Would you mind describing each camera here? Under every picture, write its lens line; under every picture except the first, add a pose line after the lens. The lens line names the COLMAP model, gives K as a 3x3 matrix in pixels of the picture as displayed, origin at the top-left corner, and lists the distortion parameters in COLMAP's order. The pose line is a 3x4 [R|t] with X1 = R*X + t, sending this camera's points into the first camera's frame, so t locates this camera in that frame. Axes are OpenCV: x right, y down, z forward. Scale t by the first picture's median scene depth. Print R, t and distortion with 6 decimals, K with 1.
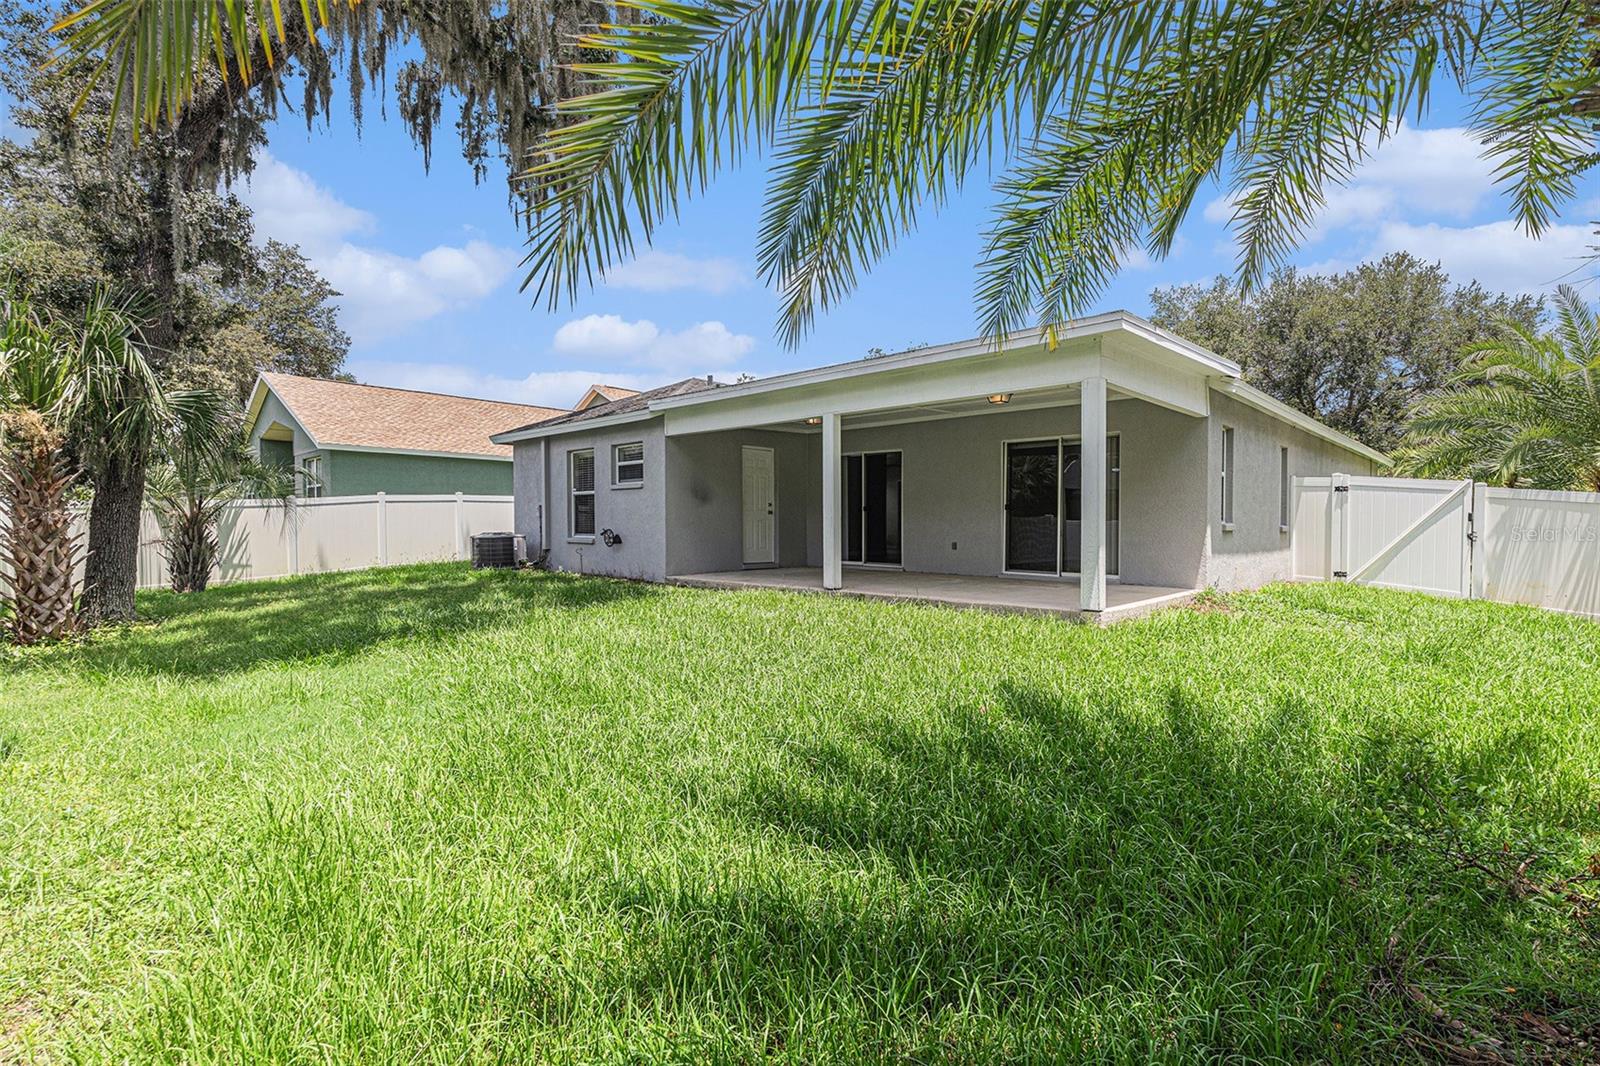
lens RADIAL K [[756.8, 0, 803.3], [0, 756.8, 533.1], [0, 0, 1]] dist [0.000581, -0.000370]
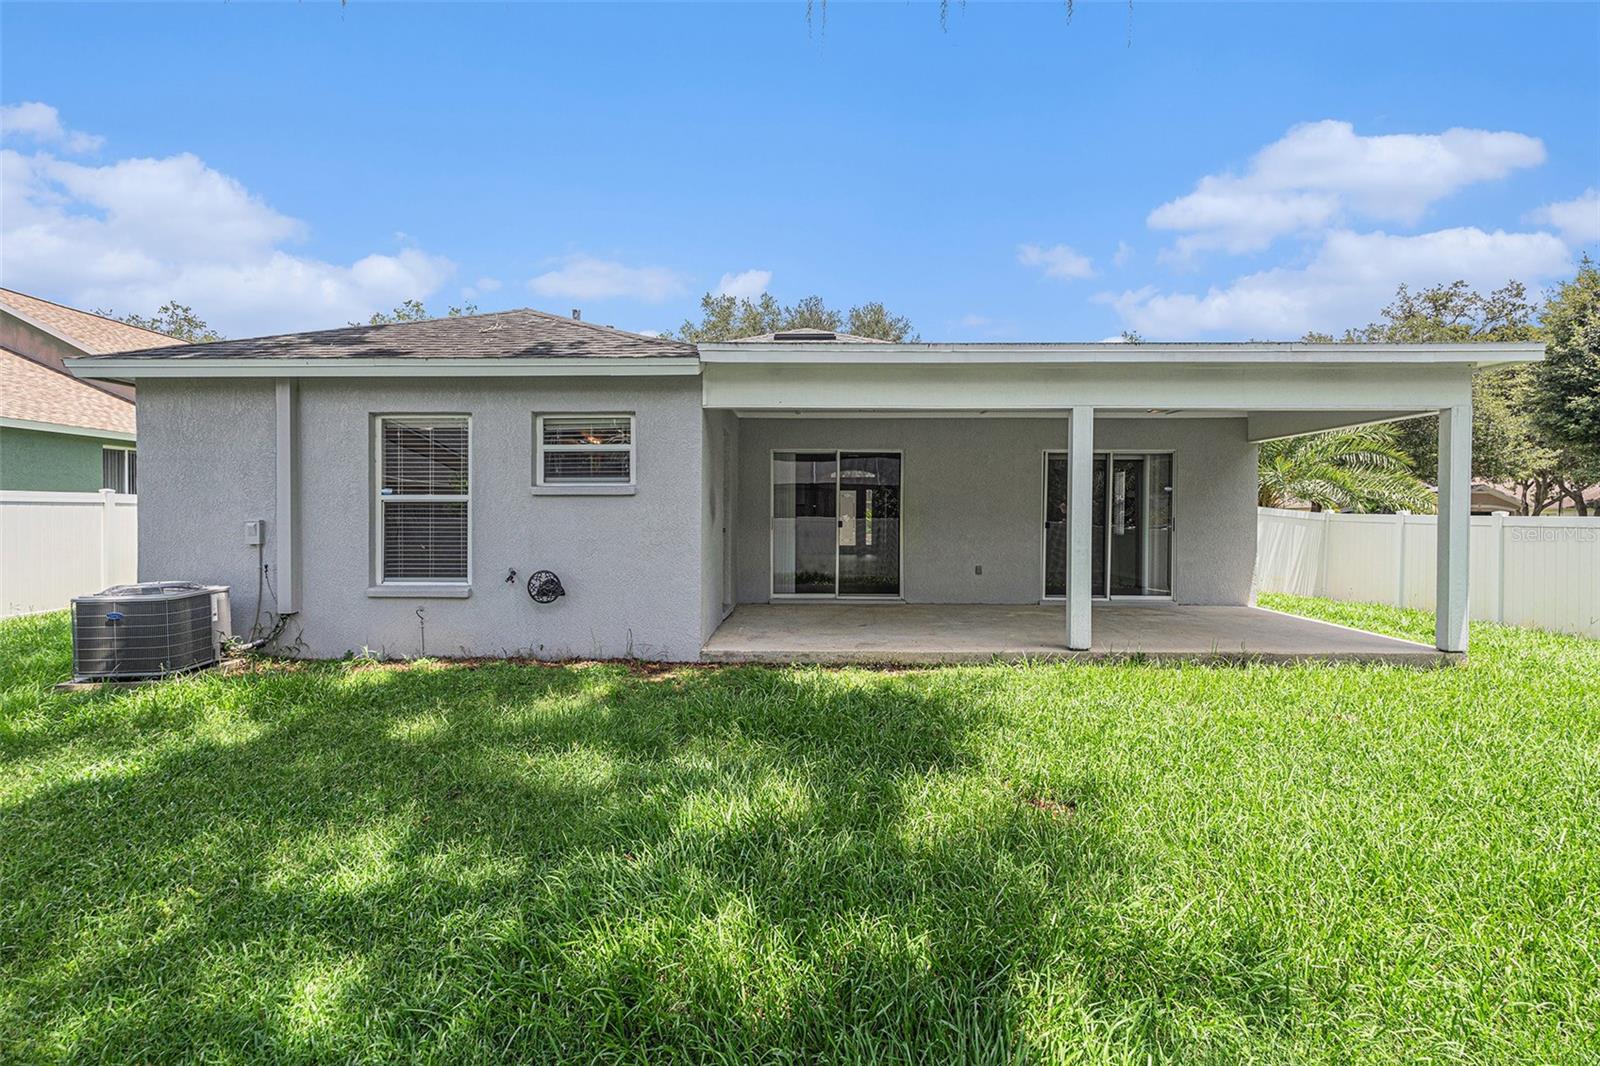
lens RADIAL K [[756.8, 0, 803.3], [0, 756.8, 533.1], [0, 0, 1]] dist [0.000581, -0.000370]
pose [[0.728470, -0.017707, 0.684849, -0.484708], [0.013864, 0.999842, 0.011104, -0.034295], [-0.684937, 0.001406, 0.728601, 0.483487]]
